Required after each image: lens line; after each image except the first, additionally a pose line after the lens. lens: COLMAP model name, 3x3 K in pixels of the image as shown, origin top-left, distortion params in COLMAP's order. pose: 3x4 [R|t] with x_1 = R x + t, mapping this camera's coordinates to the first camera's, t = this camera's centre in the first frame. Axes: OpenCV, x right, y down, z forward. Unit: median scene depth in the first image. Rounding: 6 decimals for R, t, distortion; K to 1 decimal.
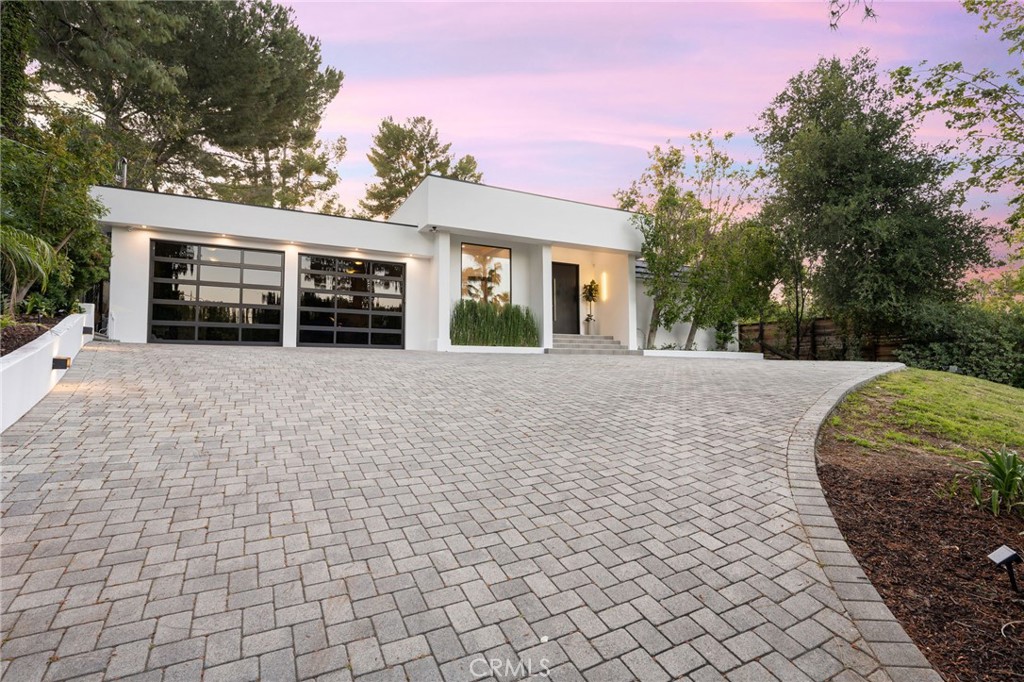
lens RADIAL K [[452.5, 0, 517.7], [0, 452.5, 342.8], [0, 0, 1]] dist [0.004387, 0.000633]
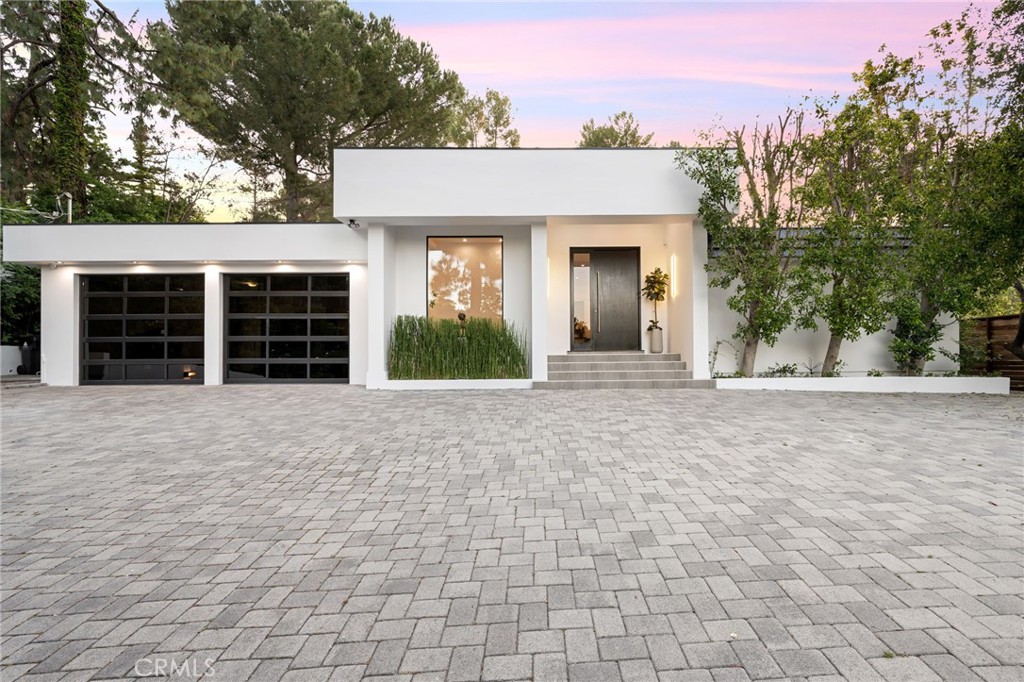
lens RADIAL K [[452.5, 0, 517.7], [0, 452.5, 342.8], [0, 0, 1]] dist [0.004387, 0.000633]
pose [[0.906695, -0.028156, -0.420846, 0.303086], [0.031155, 0.999515, 0.000251, -0.041798], [0.420634, -0.013339, 0.907132, 0.375328]]
